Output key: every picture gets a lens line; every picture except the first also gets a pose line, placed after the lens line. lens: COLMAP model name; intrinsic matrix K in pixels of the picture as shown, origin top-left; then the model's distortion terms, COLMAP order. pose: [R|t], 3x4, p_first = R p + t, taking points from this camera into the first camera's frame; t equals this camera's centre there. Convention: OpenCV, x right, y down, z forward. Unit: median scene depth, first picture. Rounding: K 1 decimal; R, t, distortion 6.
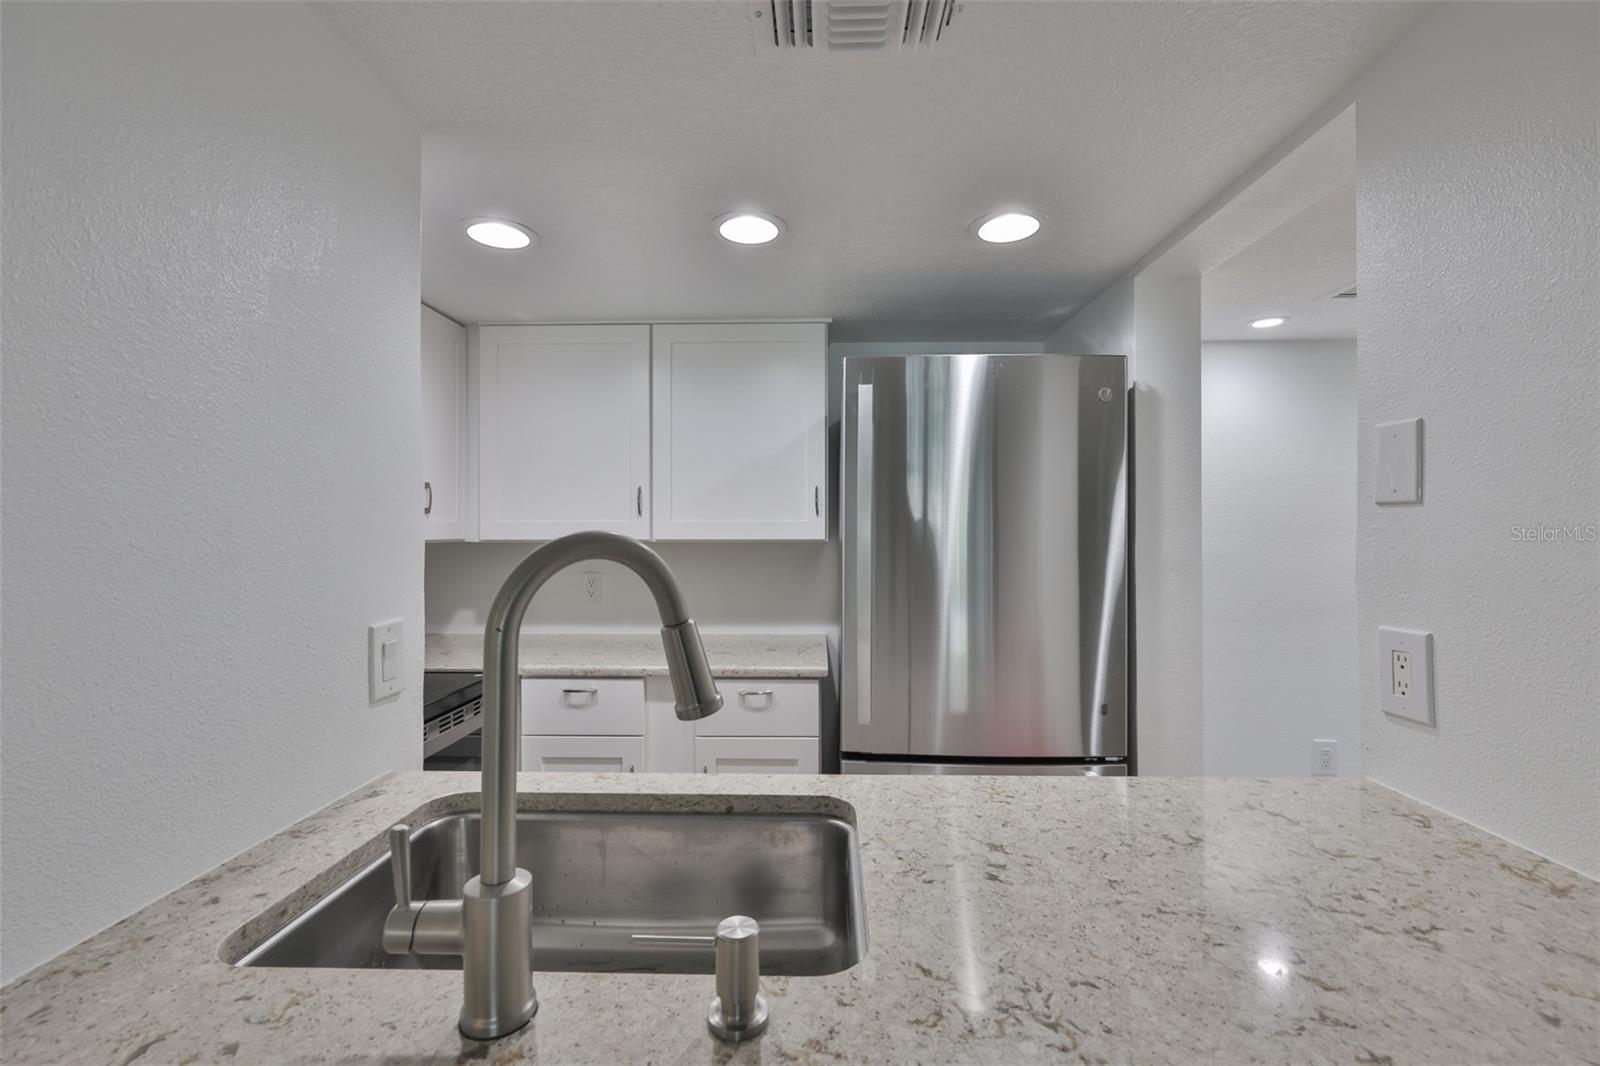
lens RADIAL K [[742.2, 0, 793.5], [0, 742.2, 531.5], [0, 0, 1]] dist [-0.002034, 0.002213]
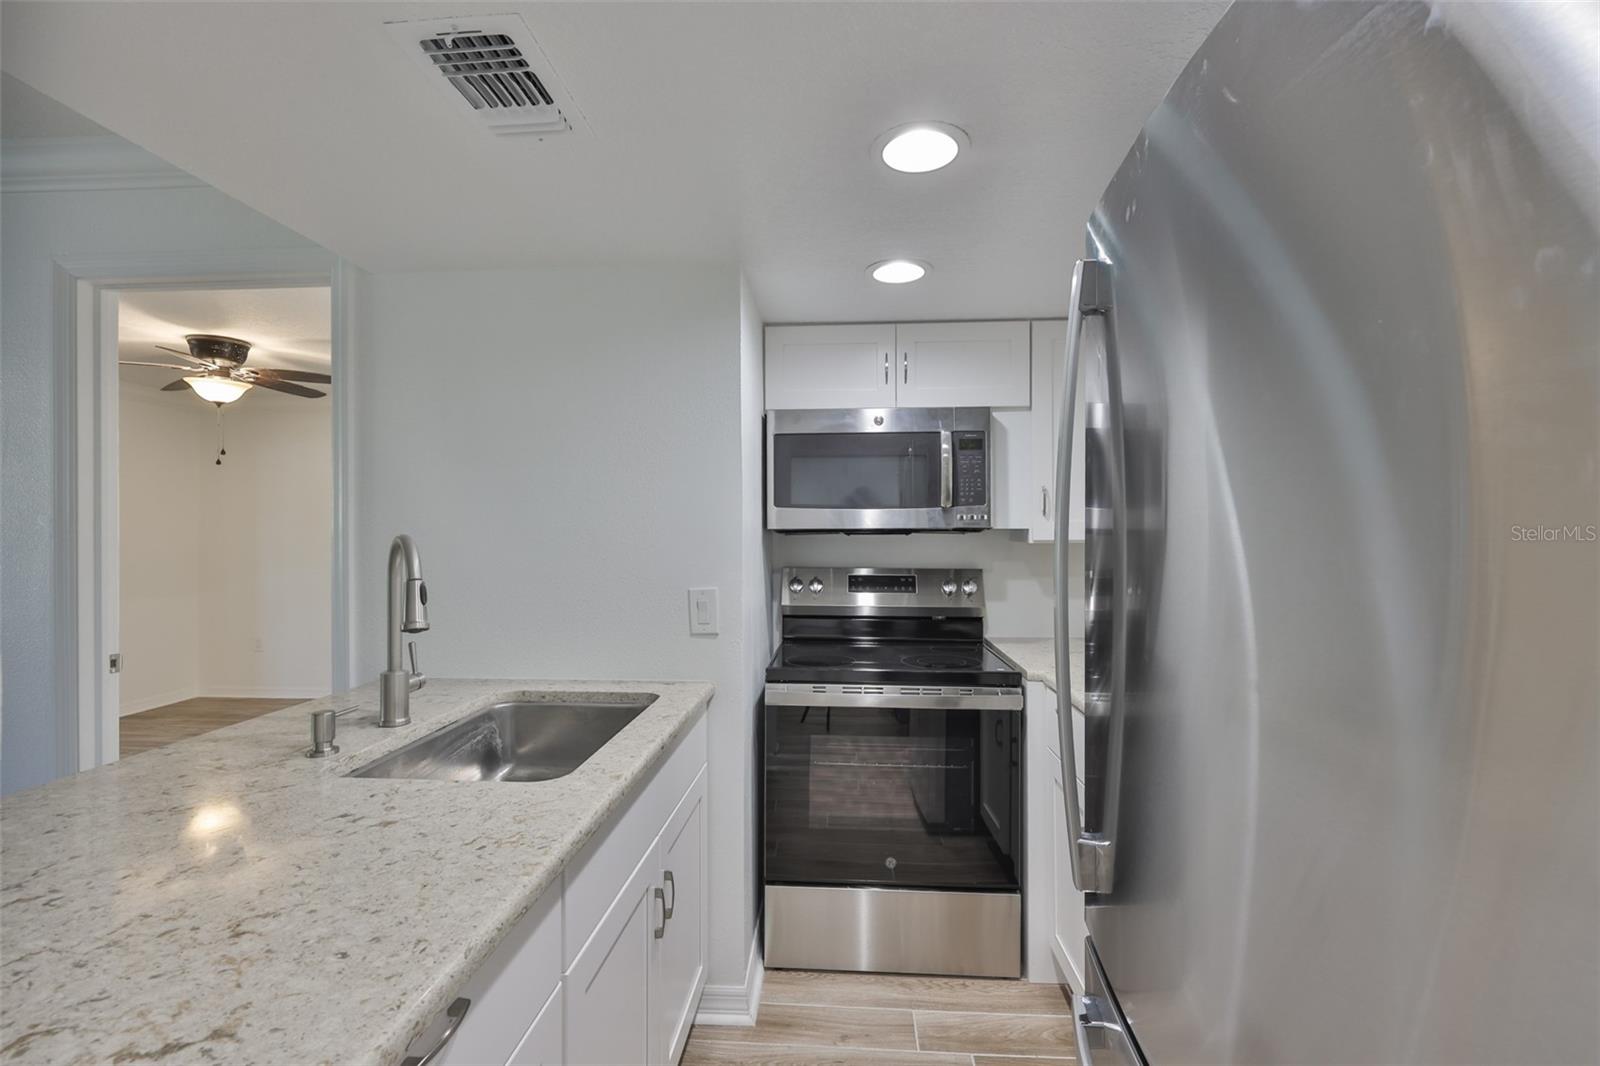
lens RADIAL K [[707.8, 0, 784.5], [0, 707.8, 528.3], [0, 0, 1]] dist [-0.002276, 0.001927]
pose [[-0.076010, -0.002643, -0.997104, 0.964698], [0.001648, 0.999995, -0.002776, -0.004609], [0.997106, -0.001854, -0.076005, 1.266179]]
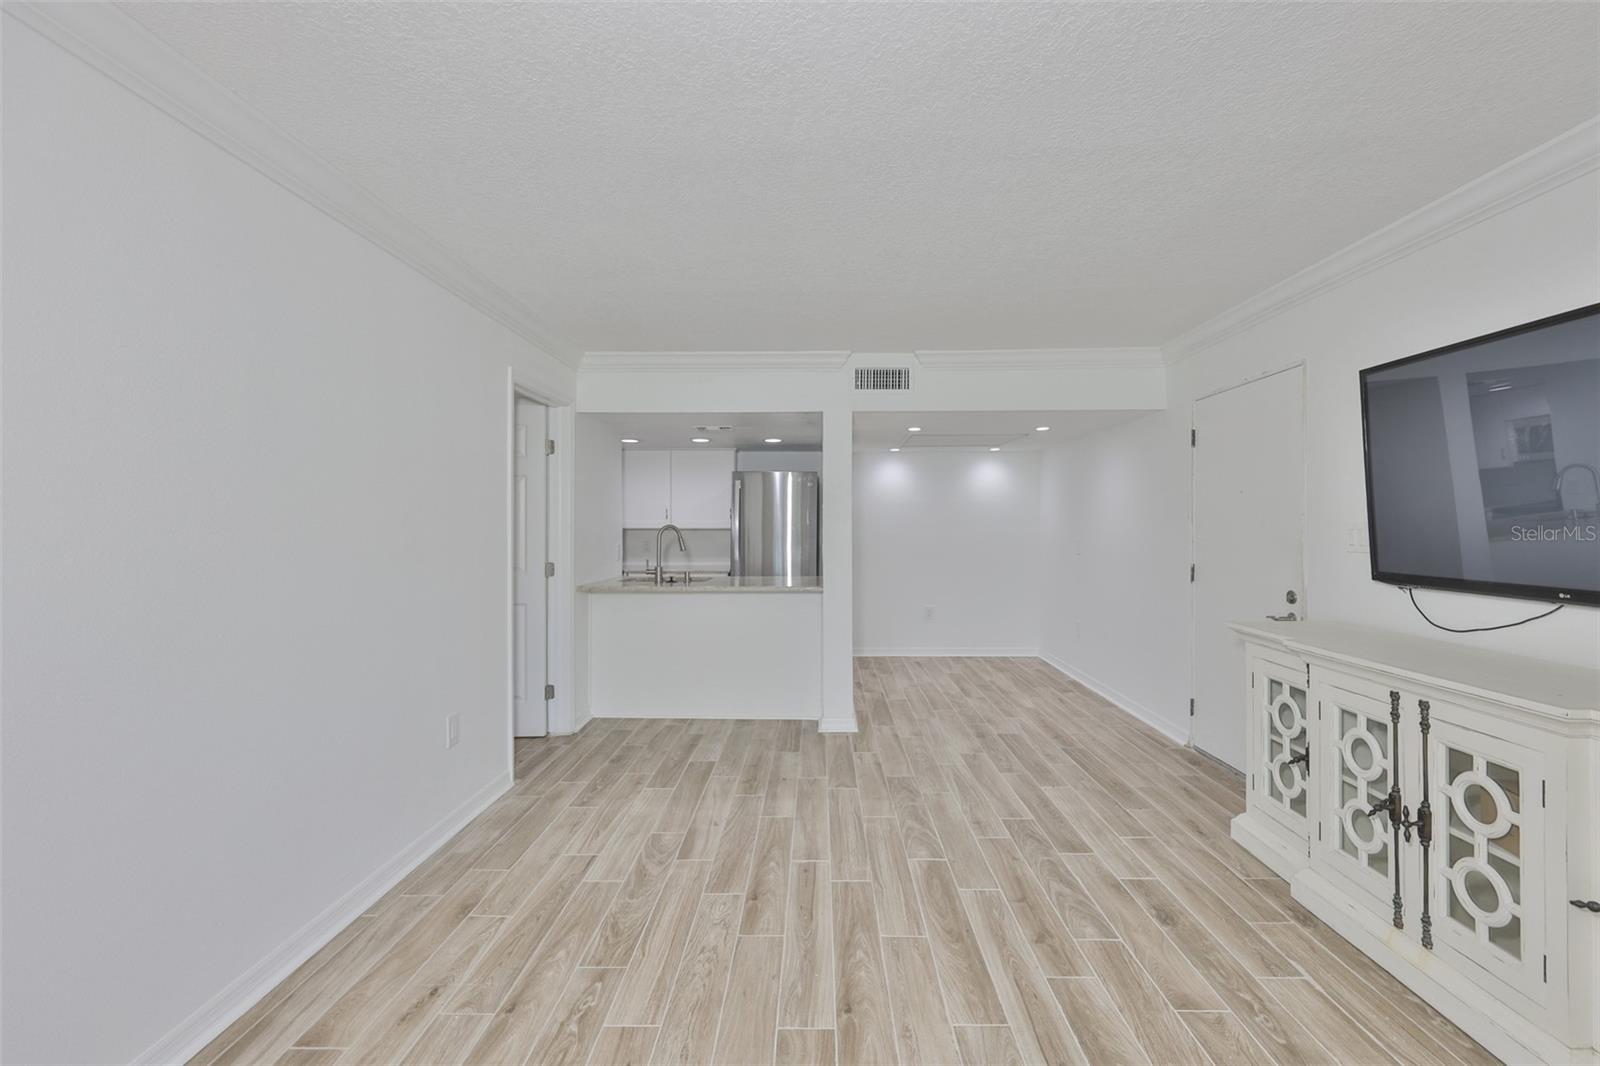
lens RADIAL K [[707.8, 0, 803.7], [0, 707.8, 533.9], [0, 0, 1]] dist [-0.002276, 0.001927]
pose [[0.999755, 0.000558, 0.022123, 0.498677], [-0.000782, 0.999948, 0.010139, 0.006715], [-0.022117, -0.010154, 0.999704, -3.336567]]
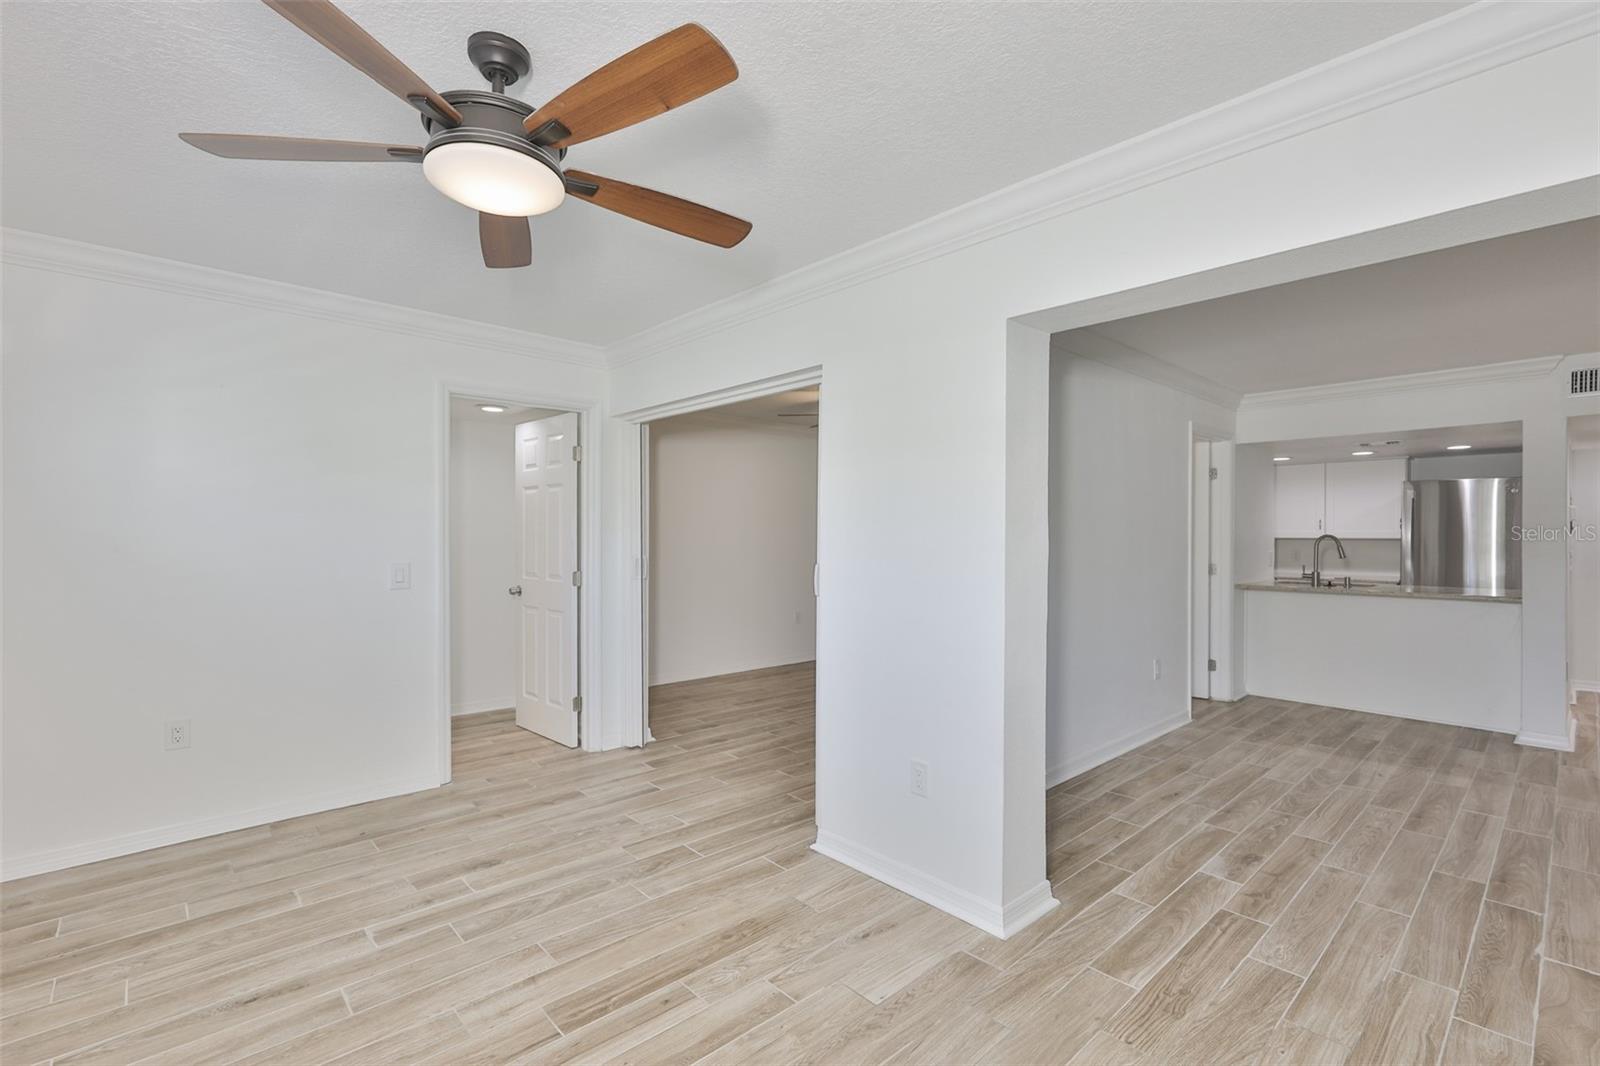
lens RADIAL K [[707.8, 0, 789.5], [0, 707.8, 539.7], [0, 0, 1]] dist [-0.002276, 0.001927]
pose [[0.699095, 0.006770, -0.714997, 0.640629], [-0.002805, 0.999973, 0.006726, 0.011242], [0.715024, -0.002697, 0.699095, -4.813354]]
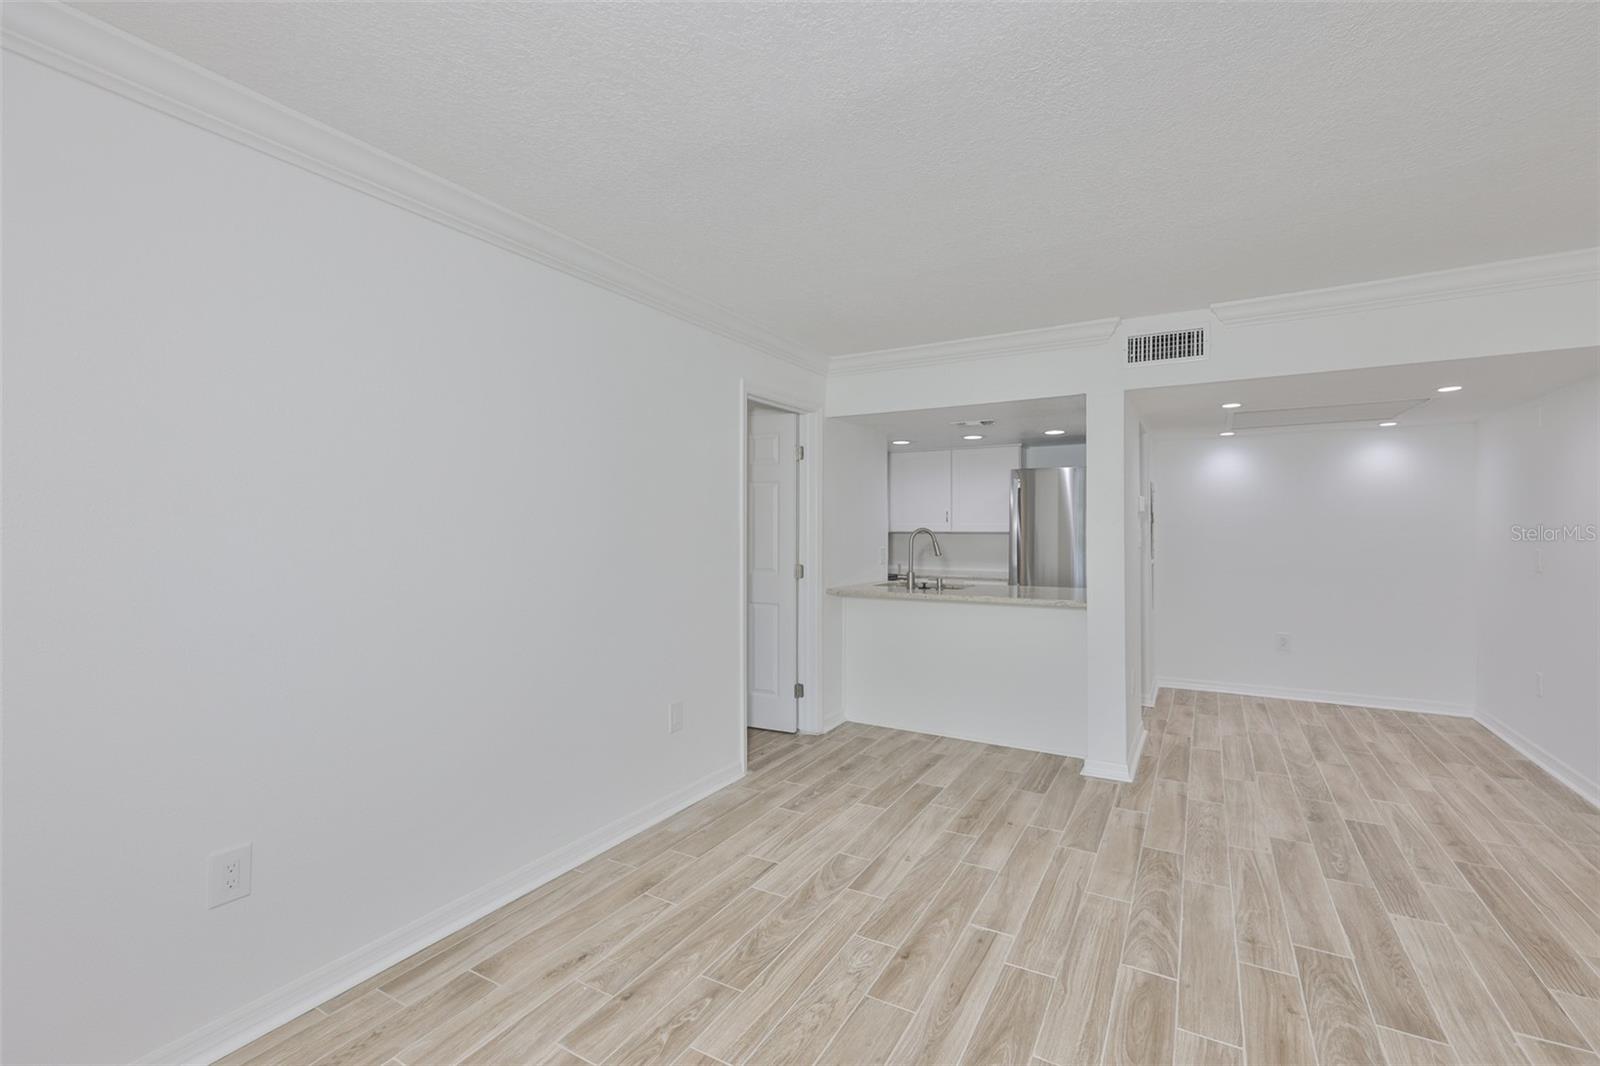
lens RADIAL K [[707.8, 0, 779.8], [0, 707.8, 537.4], [0, 0, 1]] dist [-0.002276, 0.001927]
pose [[0.879842, 0.010753, -0.475144, 0.942523], [-0.002923, 0.999848, 0.017216, -0.018558], [0.475257, -0.013758, 0.879739, -3.041596]]
